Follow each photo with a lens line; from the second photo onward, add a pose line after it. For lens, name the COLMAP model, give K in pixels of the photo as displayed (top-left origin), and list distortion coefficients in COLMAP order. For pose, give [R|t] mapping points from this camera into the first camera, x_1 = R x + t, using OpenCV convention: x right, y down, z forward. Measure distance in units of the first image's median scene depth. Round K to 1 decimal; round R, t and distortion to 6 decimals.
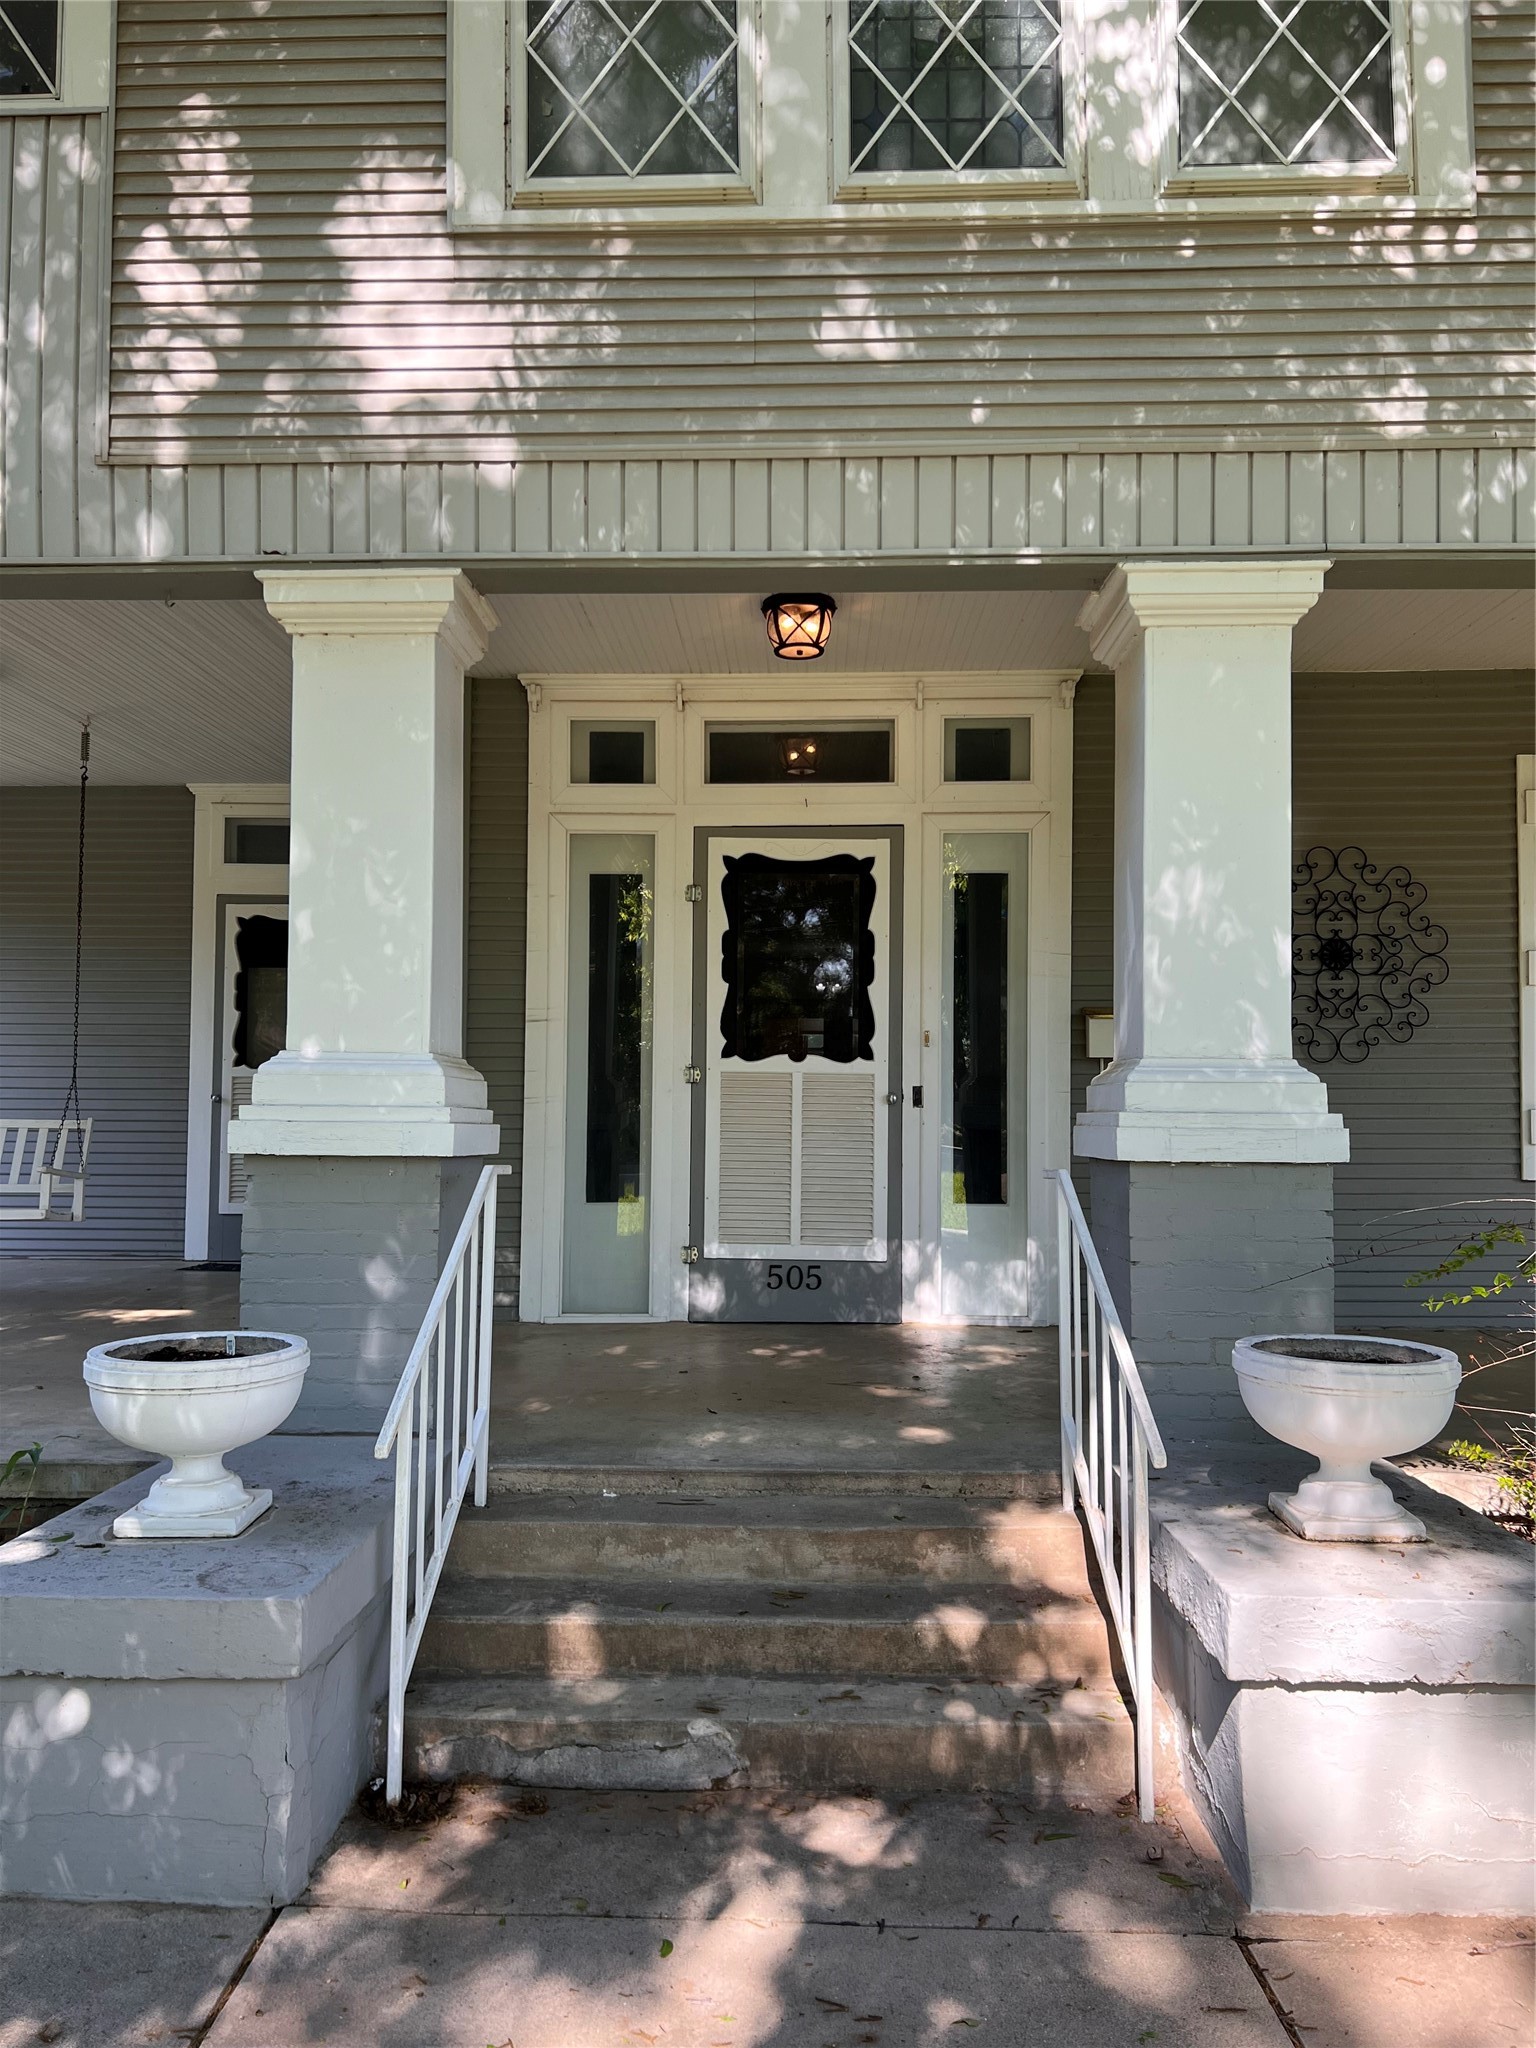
lens RADIAL K [[1543.6, 0, 771.7], [0, 1543.6, 1031.8], [0, 0, 1]] dist [-0.021786, -0.015150]
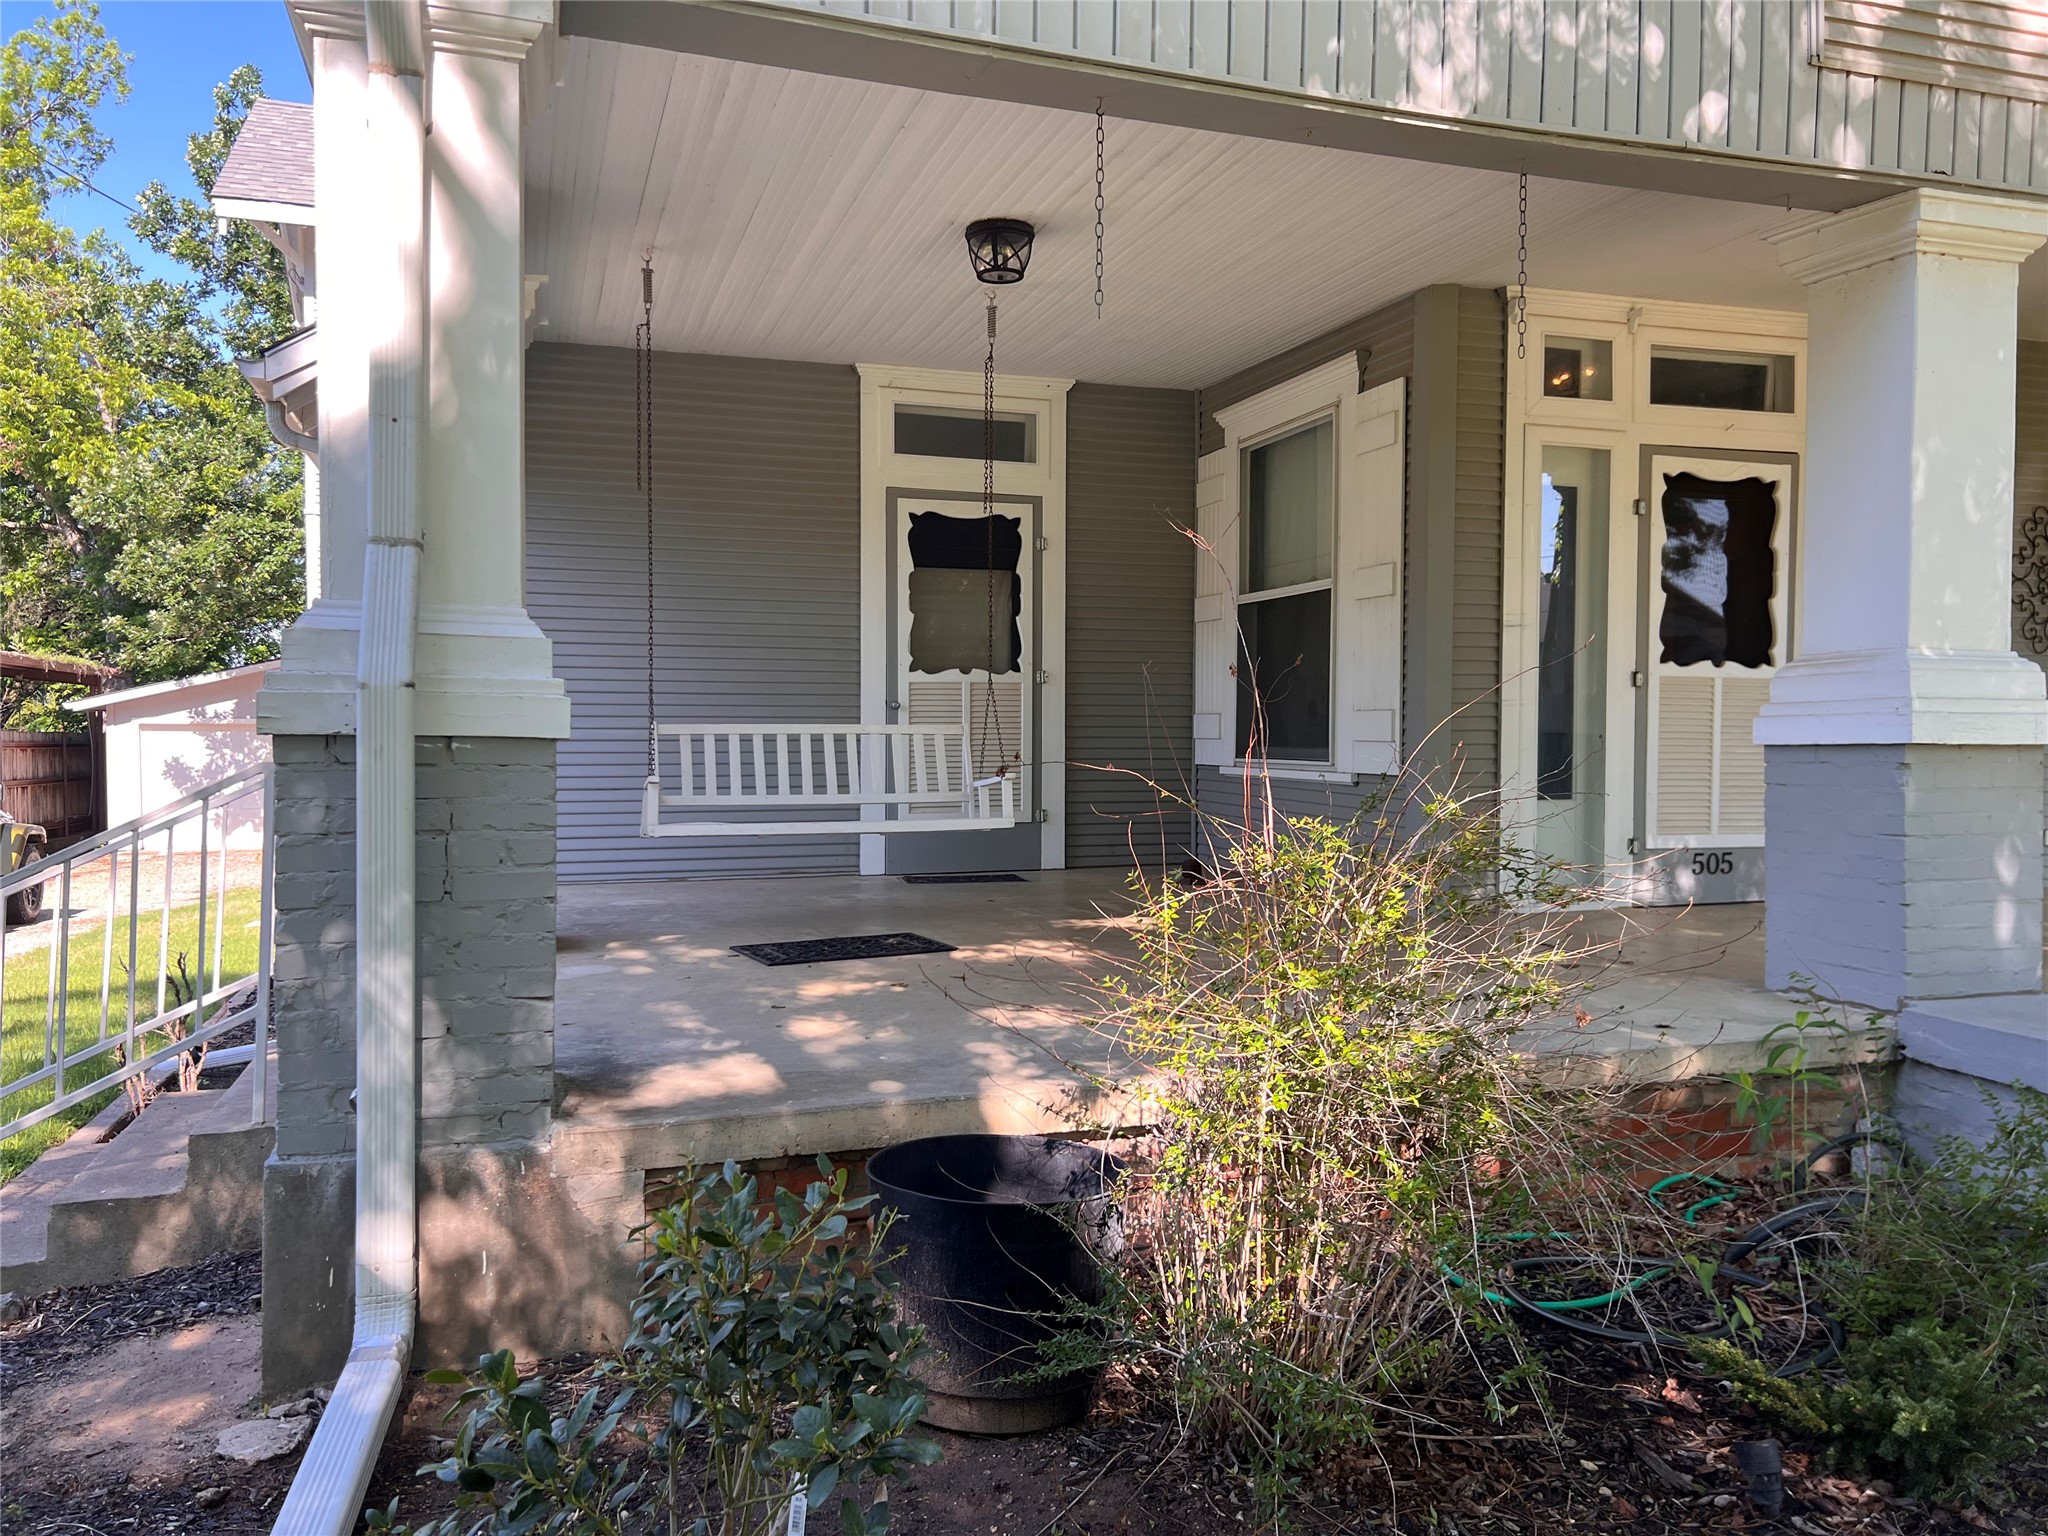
lens RADIAL K [[1543.6, 0, 1028.1], [0, 1543.6, 764.9], [0, 0, 1]] dist [-0.021786, -0.015150]
pose [[0.959088, -0.011120, 0.282890, -0.758356], [-0.009968, 0.997282, 0.072997, 0.013669], [-0.282933, -0.072831, 0.956371, 0.094435]]
